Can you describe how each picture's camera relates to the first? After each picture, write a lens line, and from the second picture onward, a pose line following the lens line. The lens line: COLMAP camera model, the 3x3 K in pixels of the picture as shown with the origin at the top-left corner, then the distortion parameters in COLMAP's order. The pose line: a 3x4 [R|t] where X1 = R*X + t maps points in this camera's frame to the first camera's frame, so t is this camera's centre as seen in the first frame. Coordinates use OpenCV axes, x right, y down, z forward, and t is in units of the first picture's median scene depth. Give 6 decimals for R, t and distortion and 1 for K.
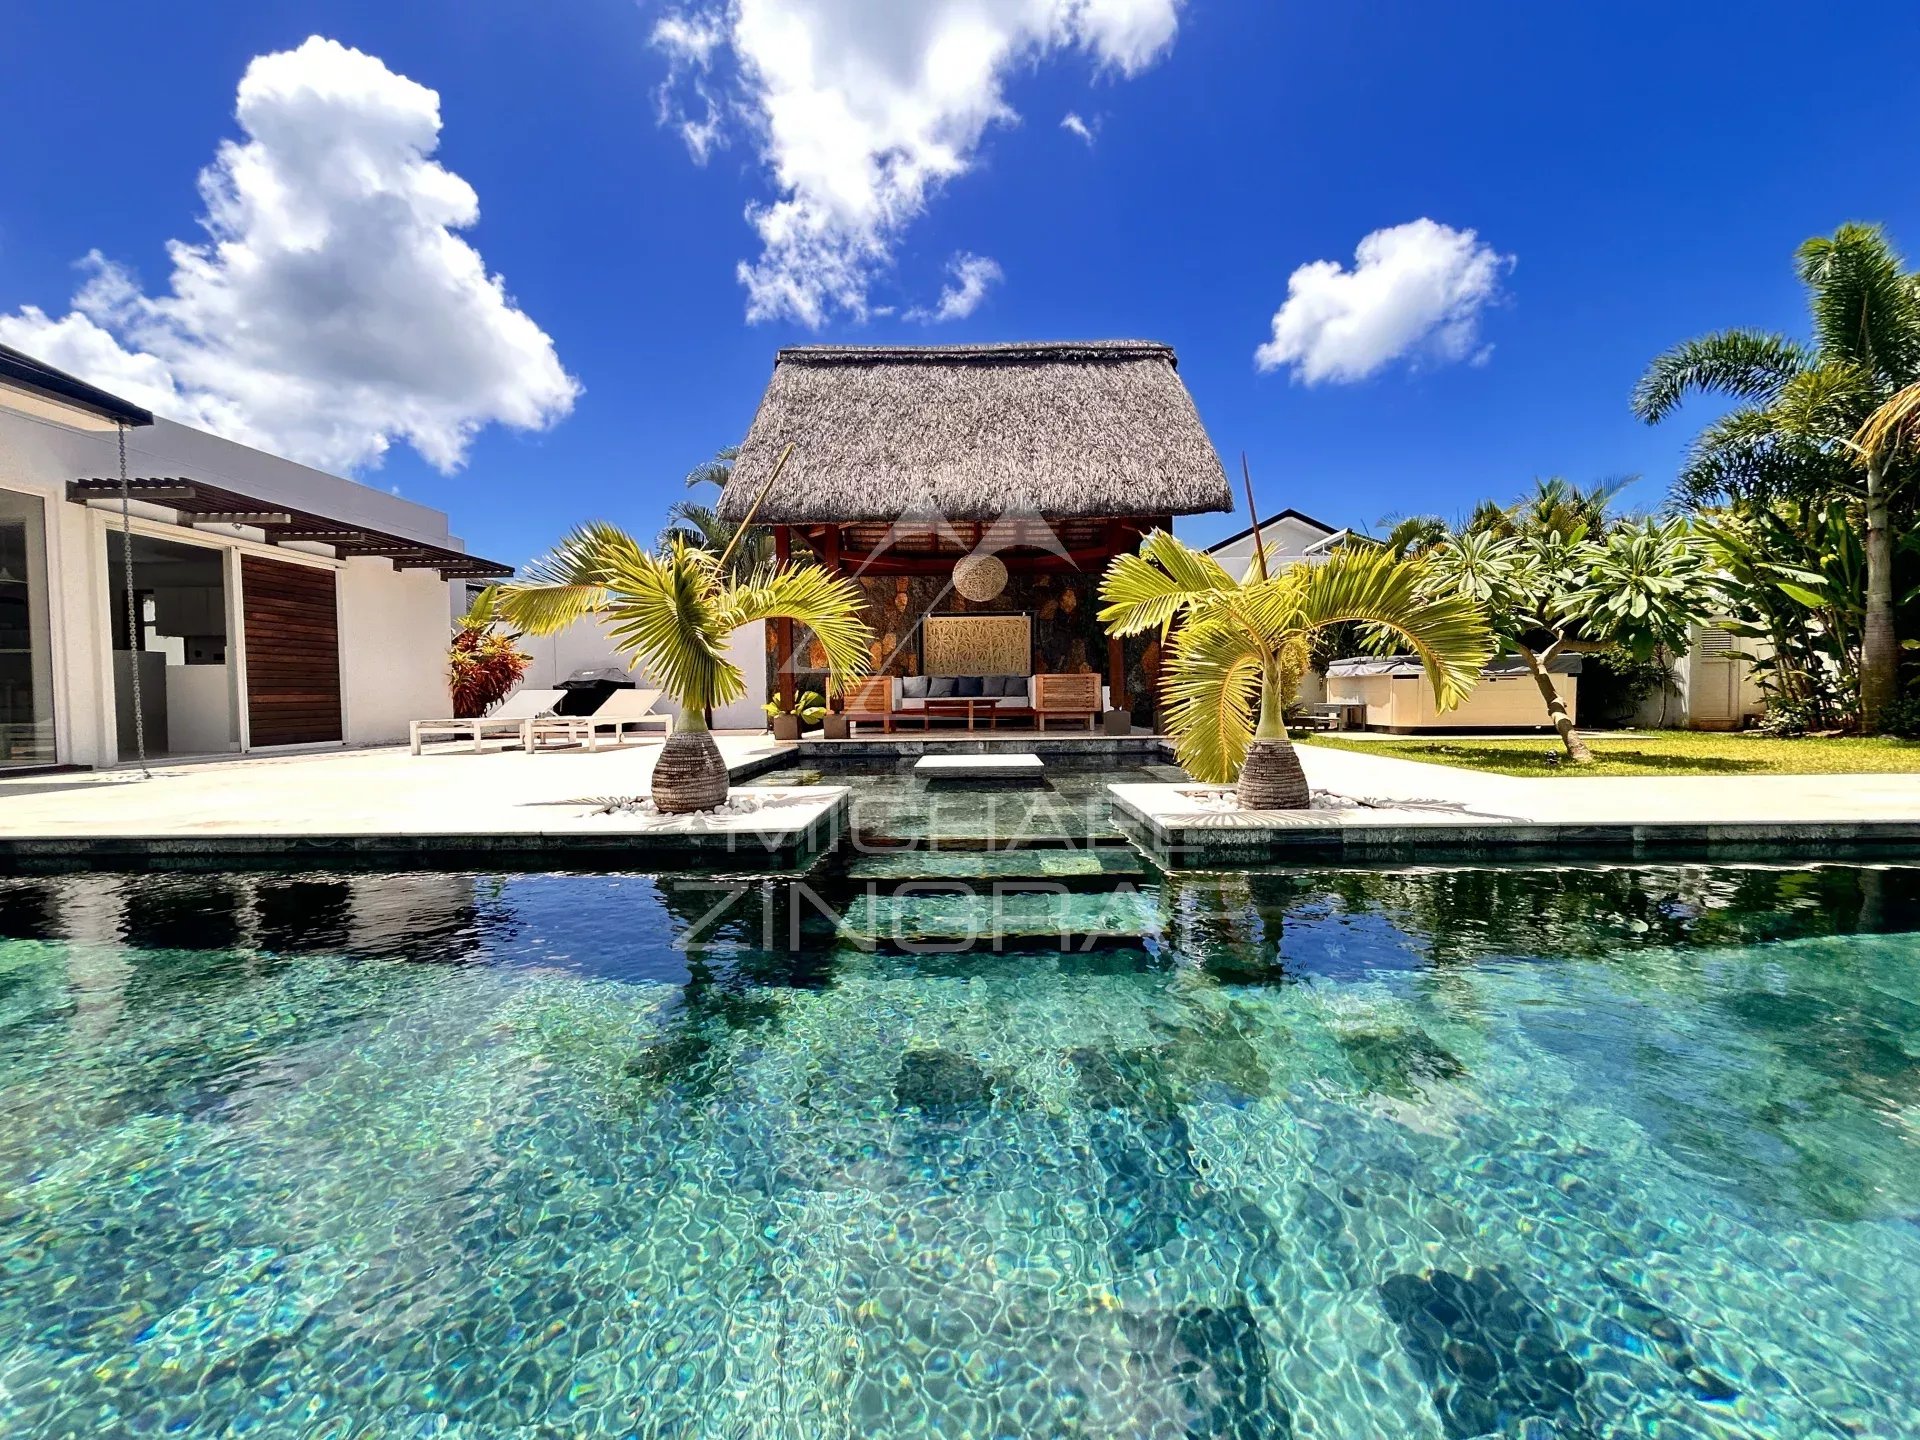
lens RADIAL K [[770.4, 0, 960.0], [0, 770.4, 720.0], [0, 0, 1]] dist [-0.000716, -0.000347]
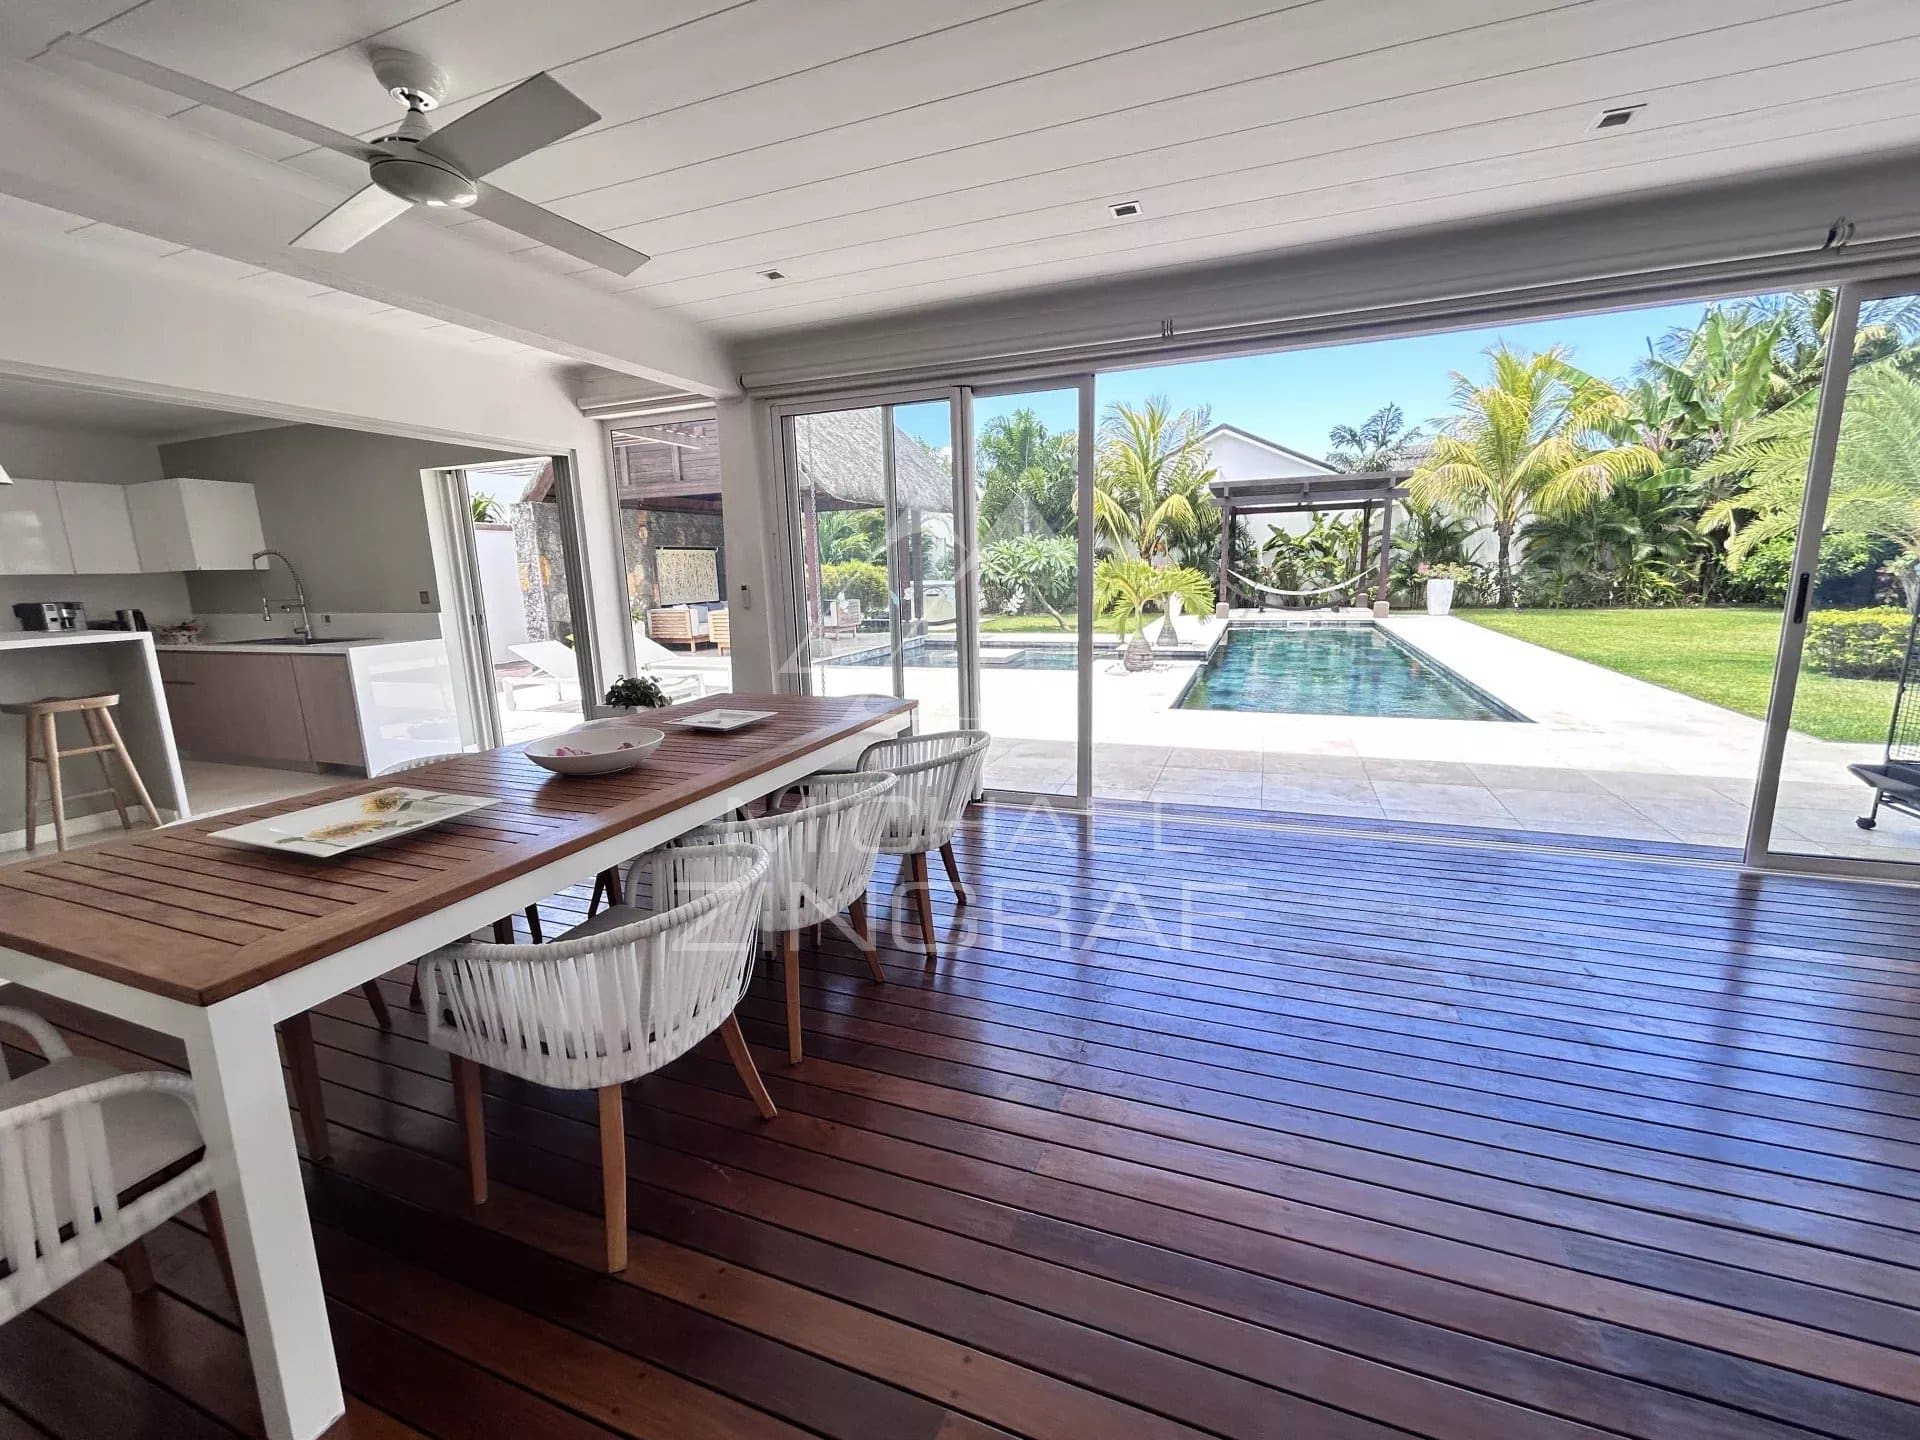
lens RADIAL K [[770.4, 0, 960.0], [0, 770.4, 720.0], [0, 0, 1]] dist [-0.000716, -0.000347]
pose [[0.365177, -0.181375, 0.913098, -1.116018], [0.053941, 0.983312, 0.173749, -0.074525], [-0.929374, -0.014196, 0.368866, 0.224960]]
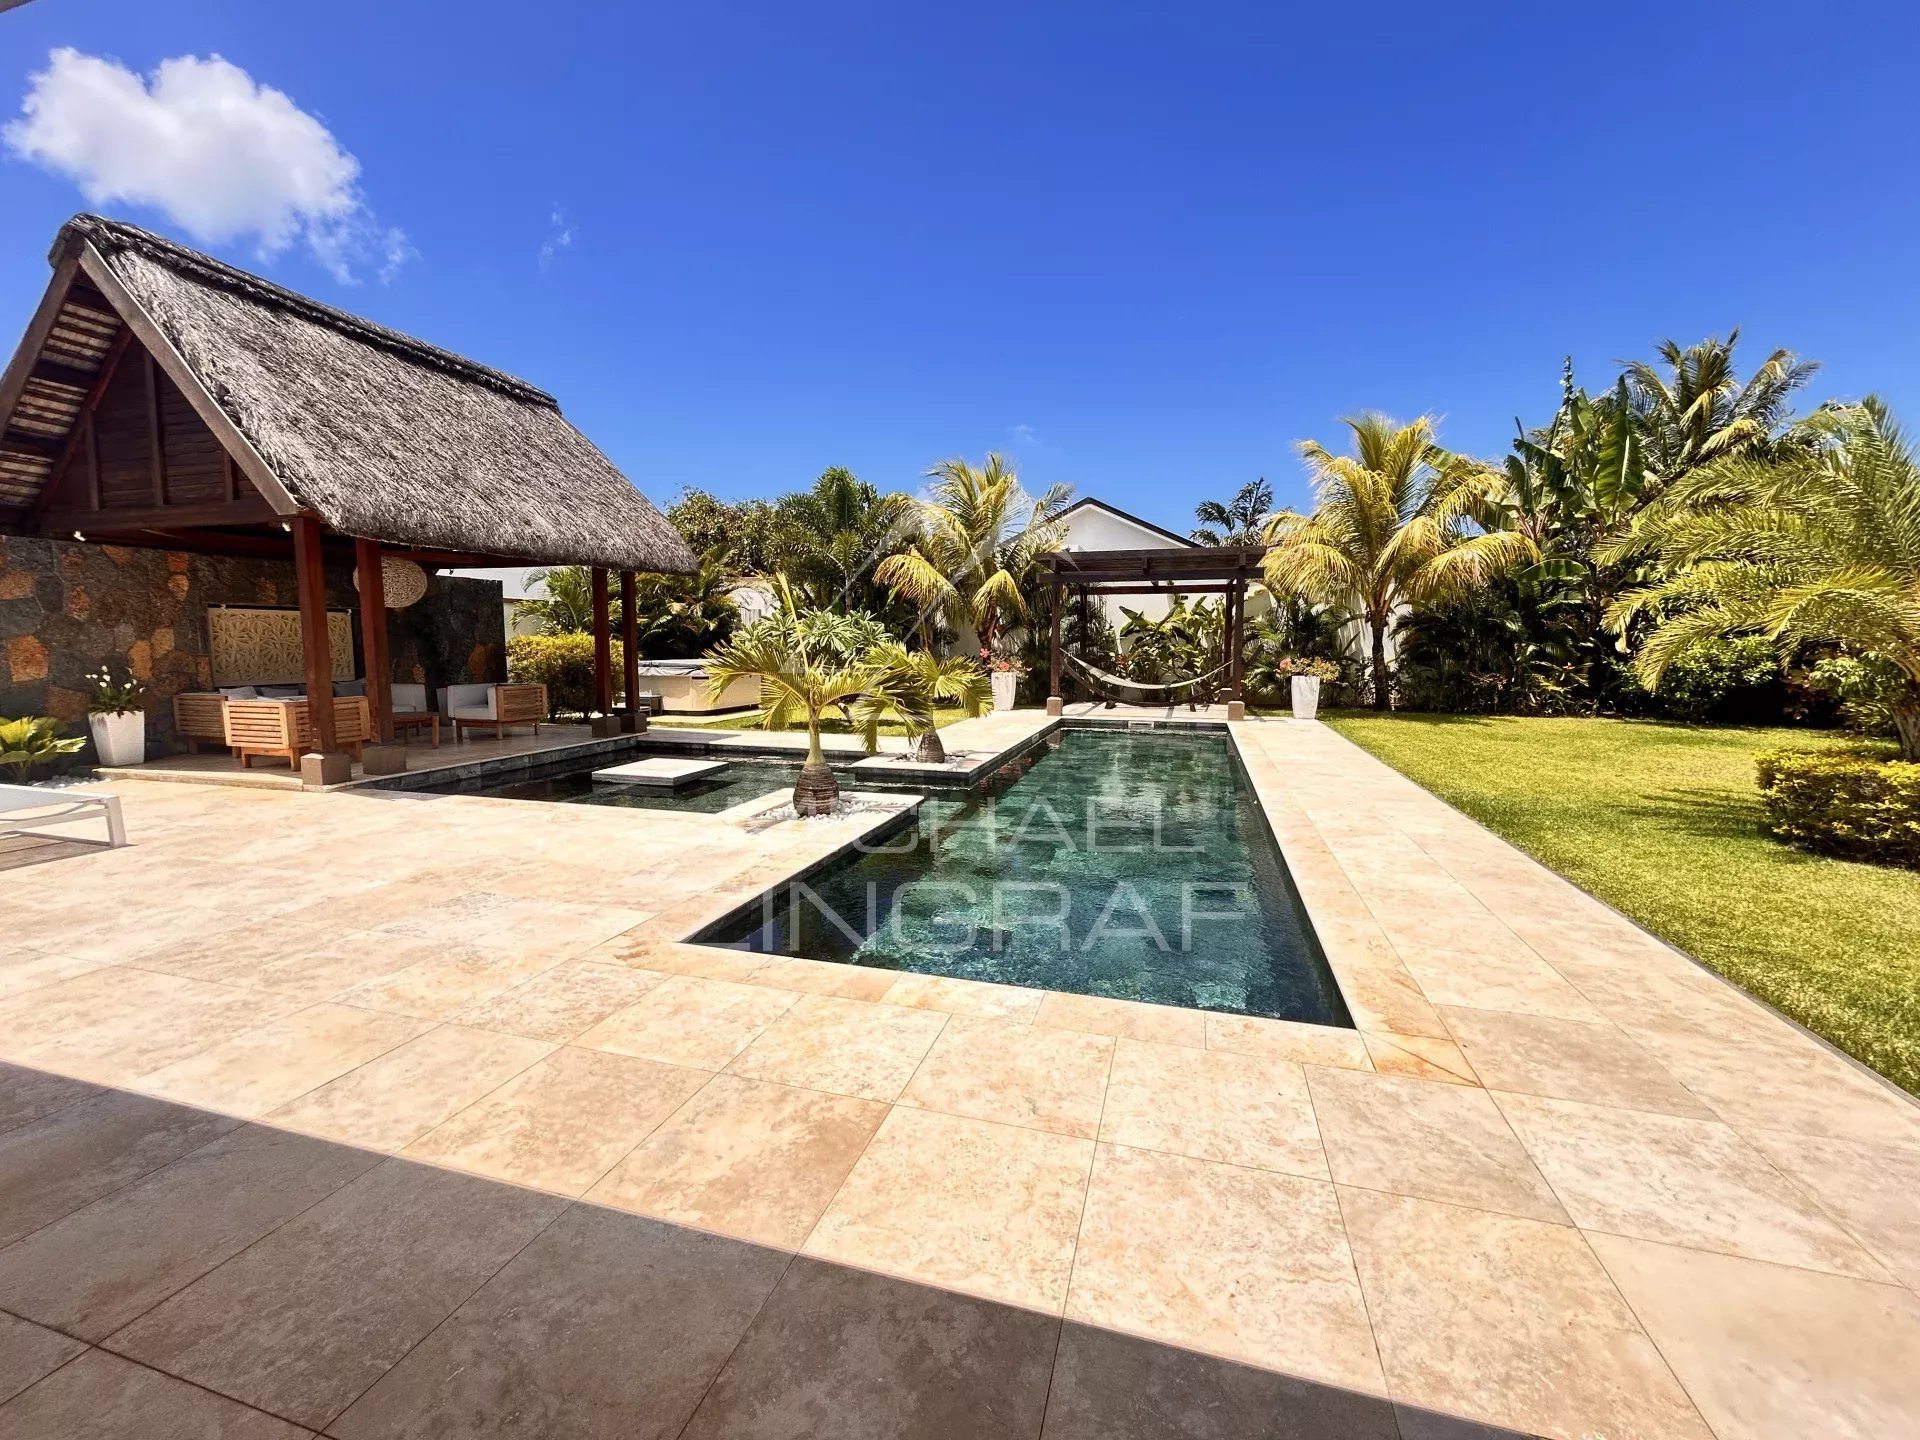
lens RADIAL K [[773.7, 0, 962.2], [0, 773.7, 716.7], [0, 0, 1]] dist [-0.001695, -0.000058]
pose [[0.282303, -0.080966, 0.955903, -0.692102], [0.025856, 0.996712, 0.076787, -0.078740], [-0.958977, 0.003039, 0.283468, 0.078680]]
